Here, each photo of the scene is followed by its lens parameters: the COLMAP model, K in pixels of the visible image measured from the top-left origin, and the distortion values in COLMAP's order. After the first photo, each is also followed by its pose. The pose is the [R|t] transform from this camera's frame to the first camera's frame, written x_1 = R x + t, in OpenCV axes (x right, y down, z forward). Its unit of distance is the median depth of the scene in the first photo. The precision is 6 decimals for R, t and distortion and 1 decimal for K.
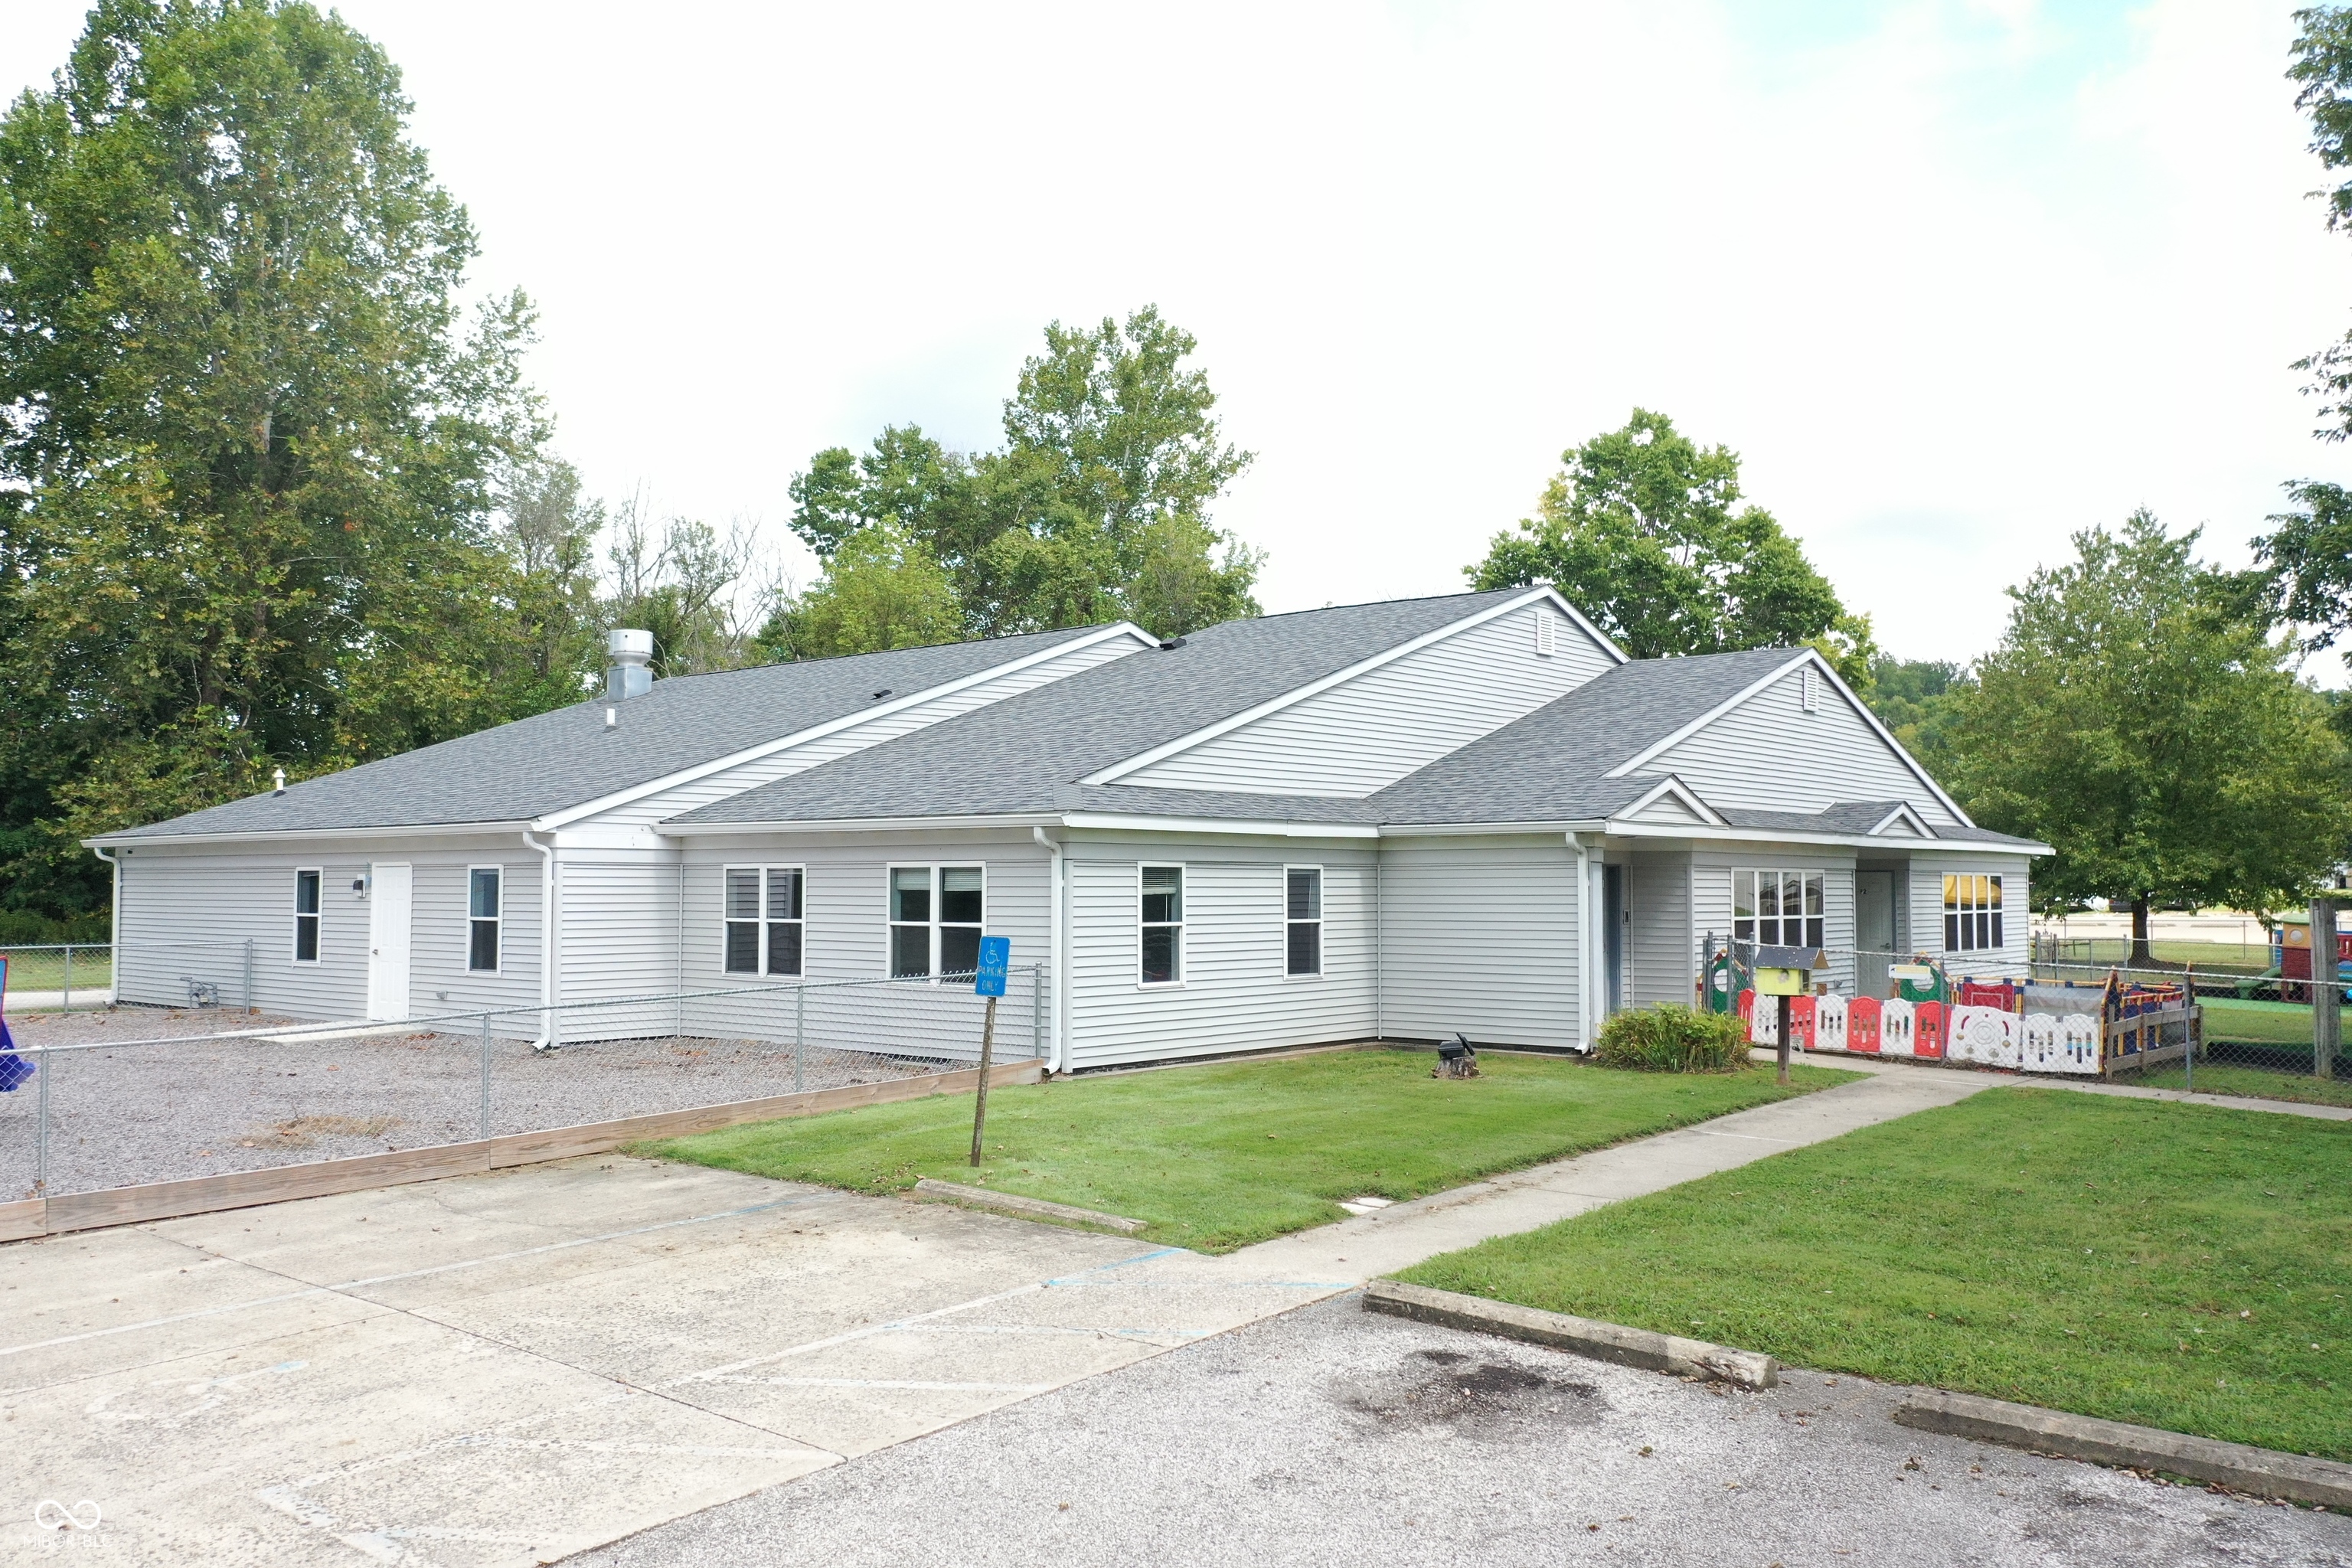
lens RADIAL K [[1865.9, 0, 1172.0], [0, 1865.9, 791.7], [0, 0, 1]] dist [0.001320, 0.006751]
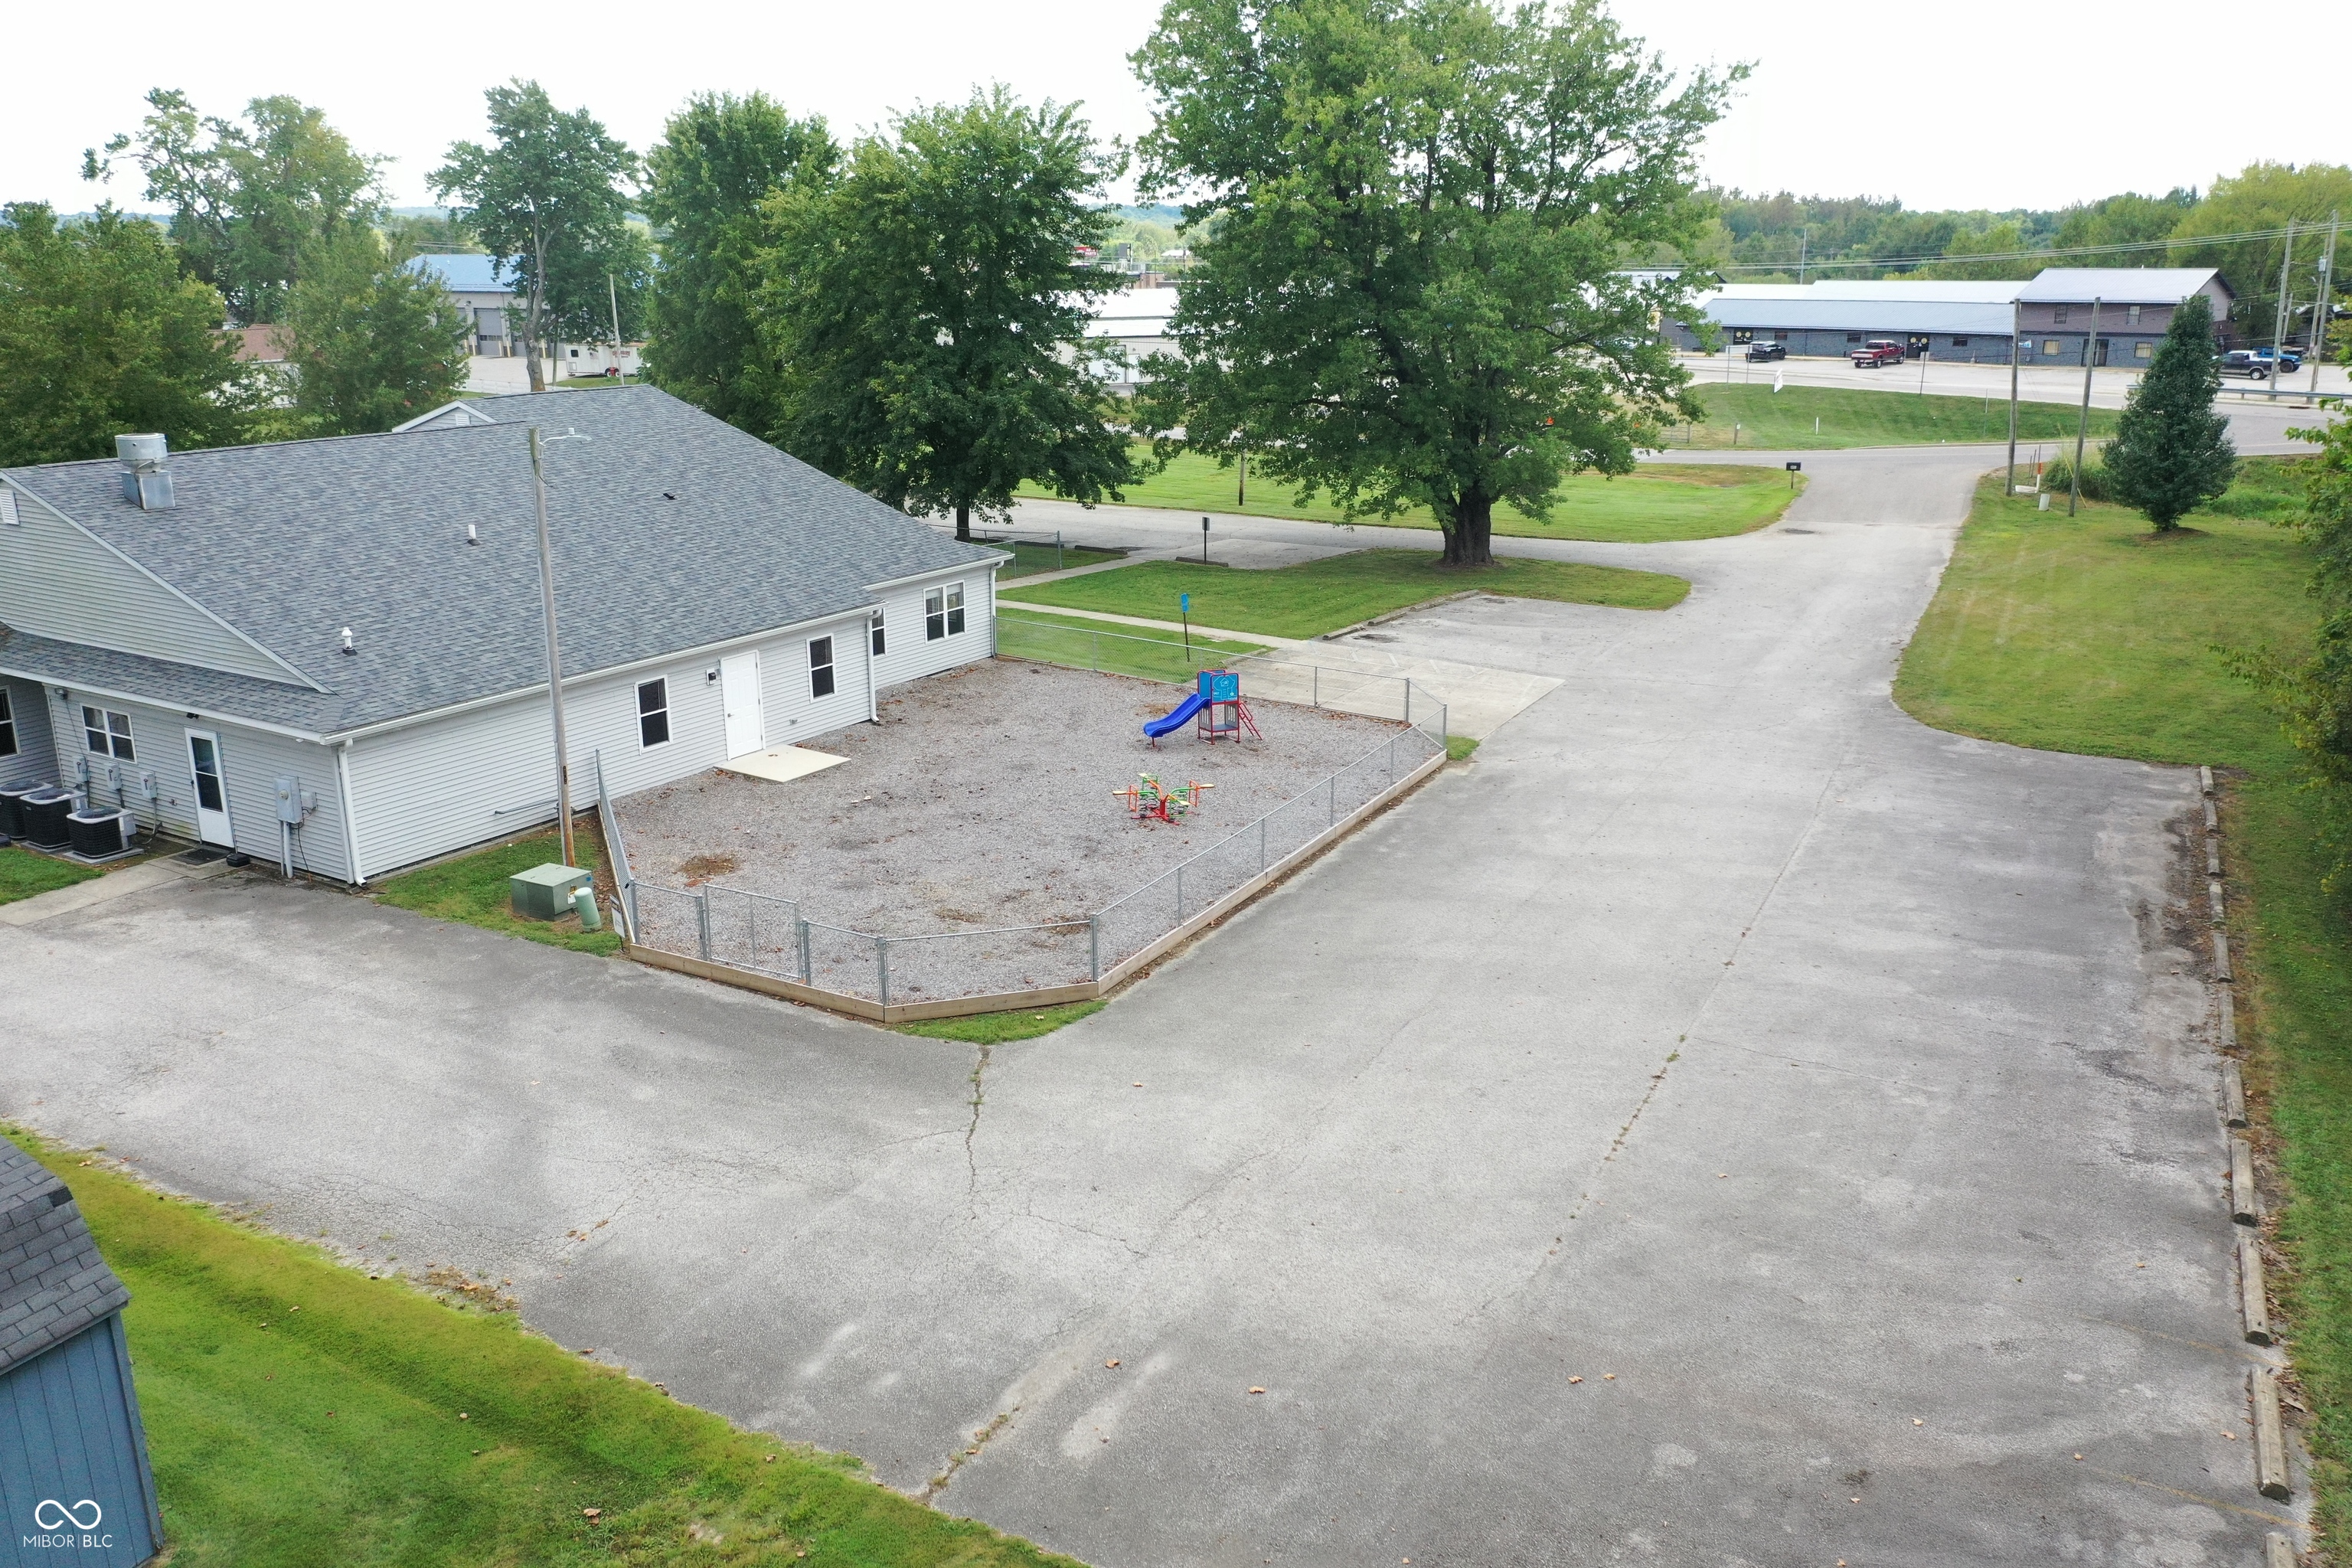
lens RADIAL K [[1865.9, 0, 1177.3], [0, 1865.9, 781.5], [0, 0, 1]] dist [0.001320, 0.006751]
pose [[-0.147065, -0.272690, 0.950795, -2.120760], [-0.047050, 0.962088, 0.268651, -0.312684], [-0.988007, -0.005226, -0.154319, 0.963156]]
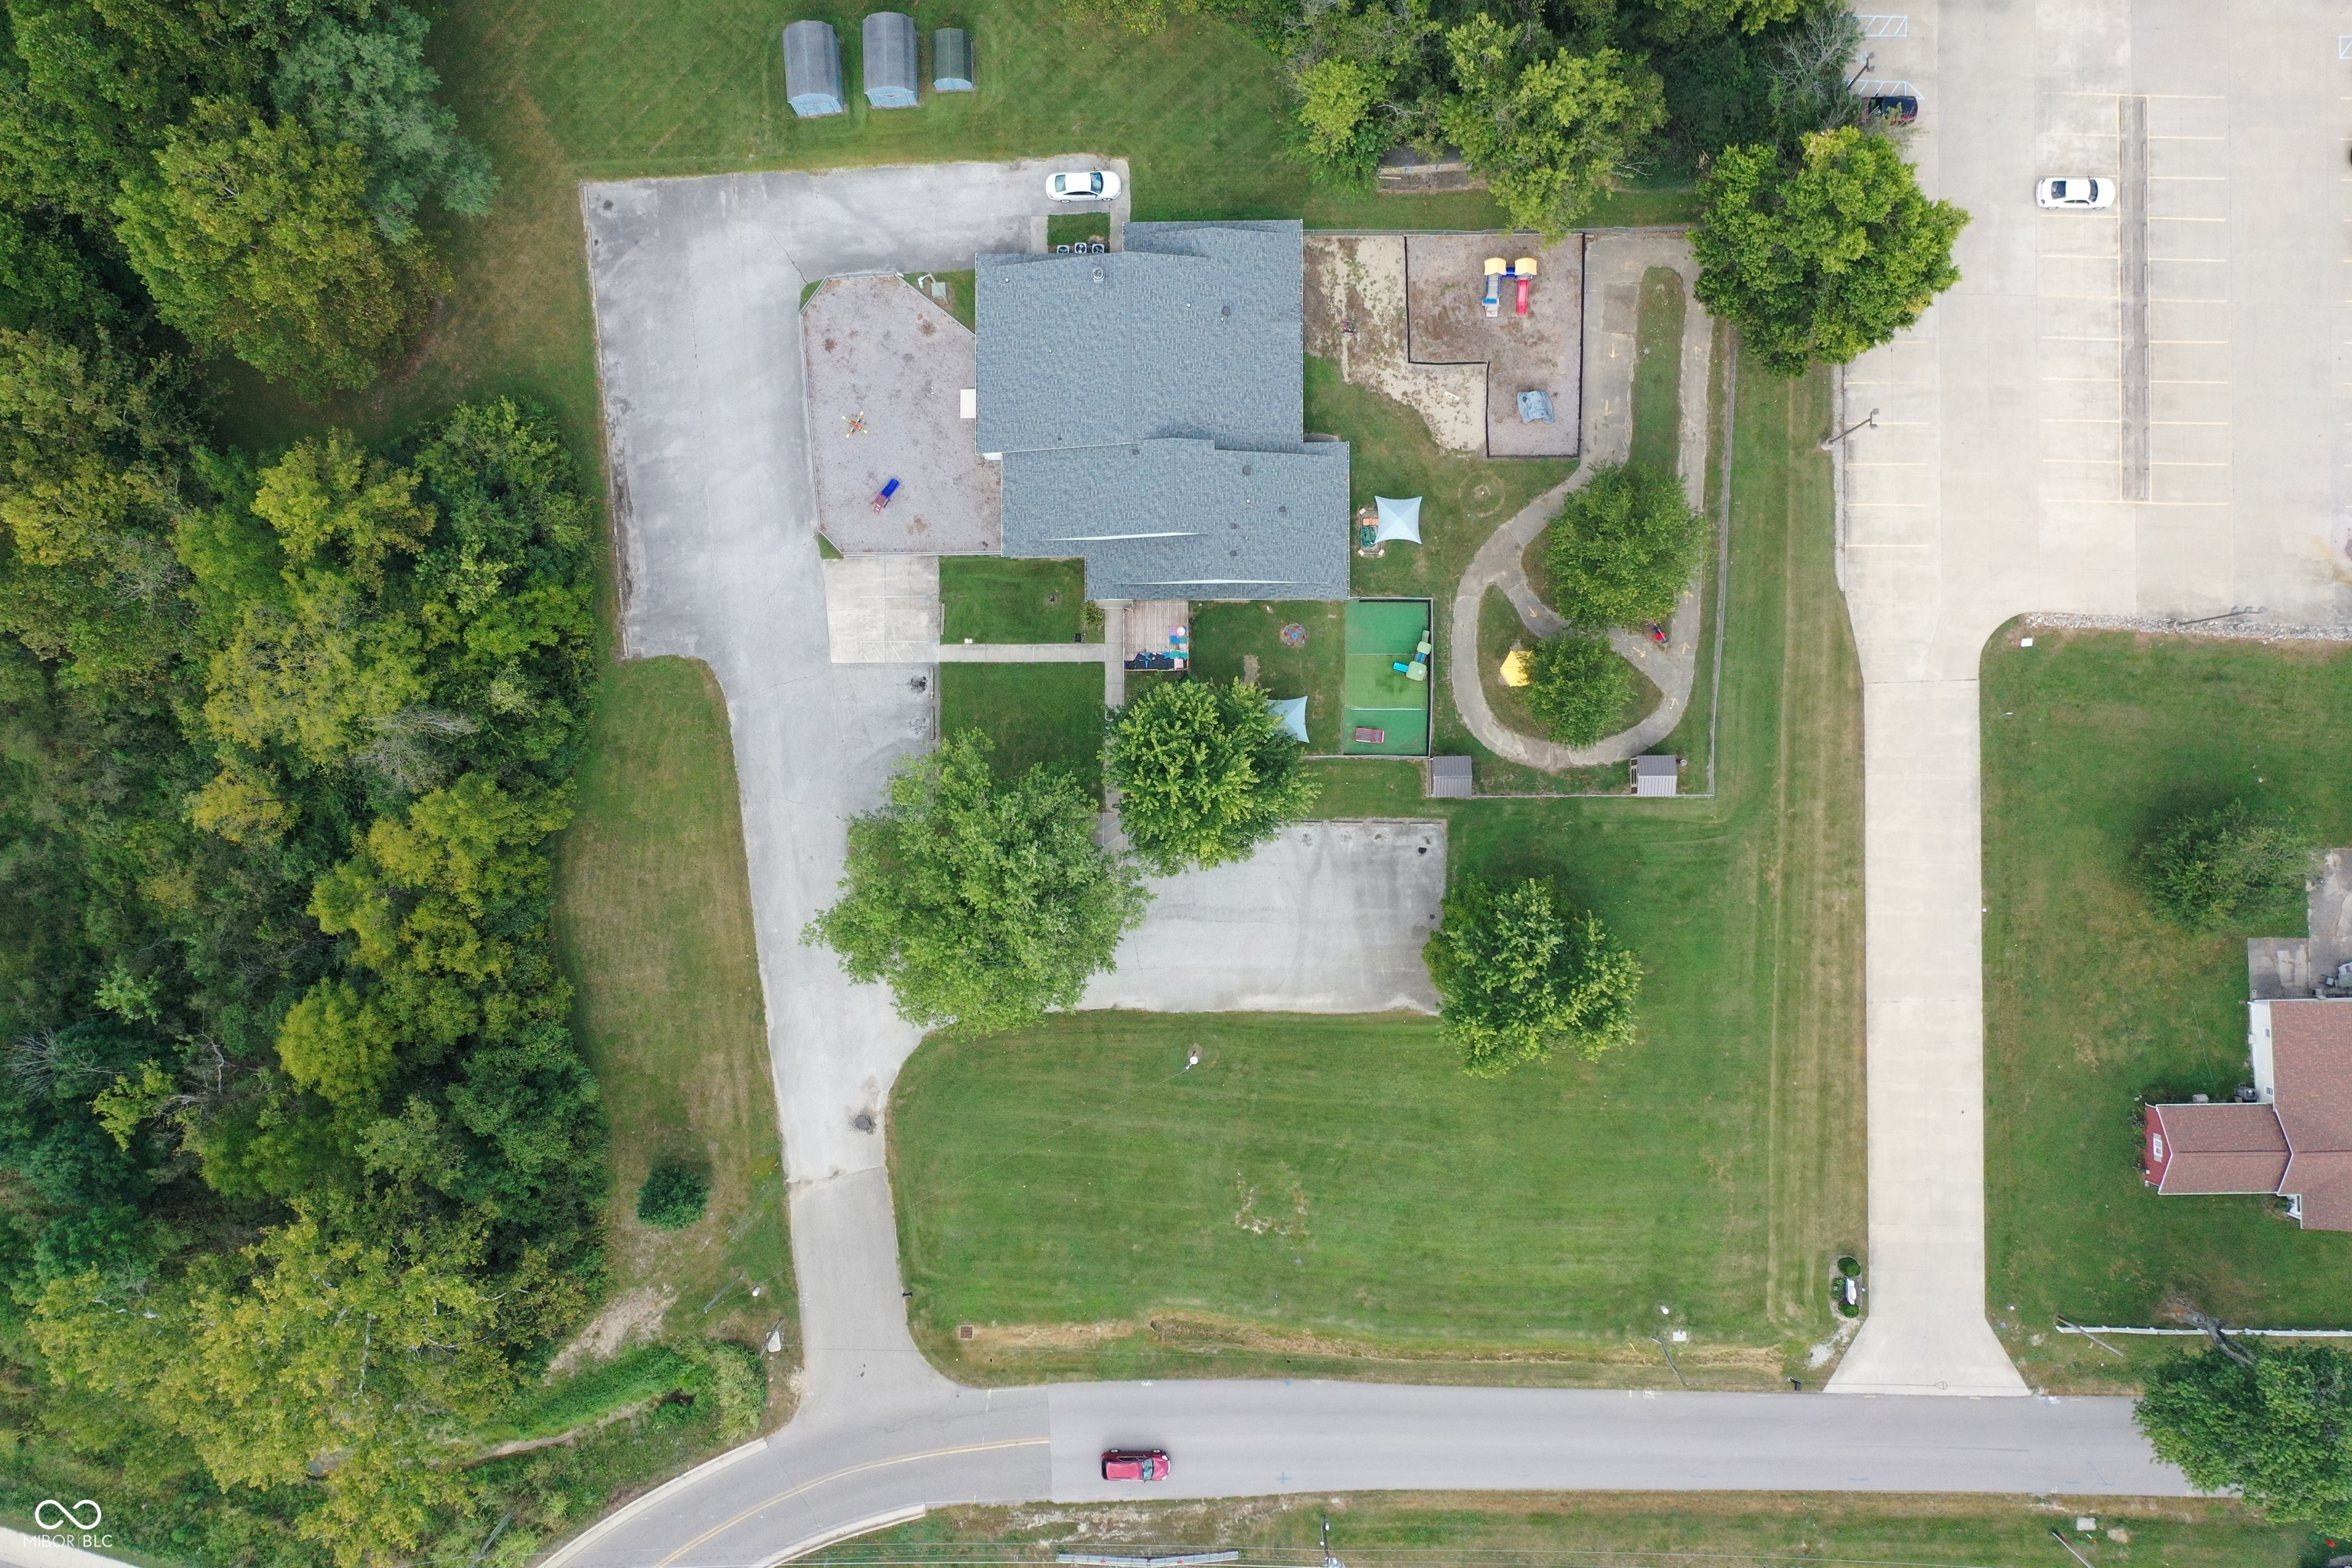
lens RADIAL K [[1865.9, 0, 1171.0], [0, 1865.9, 781.5], [0, 0, 1]] dist [0.001320, 0.006751]
pose [[0.648661, 0.760480, -0.030152, 0.954745], [0.067738, -0.018227, 0.997537, -5.507954], [0.758057, -0.649106, -0.063336, 1.120975]]
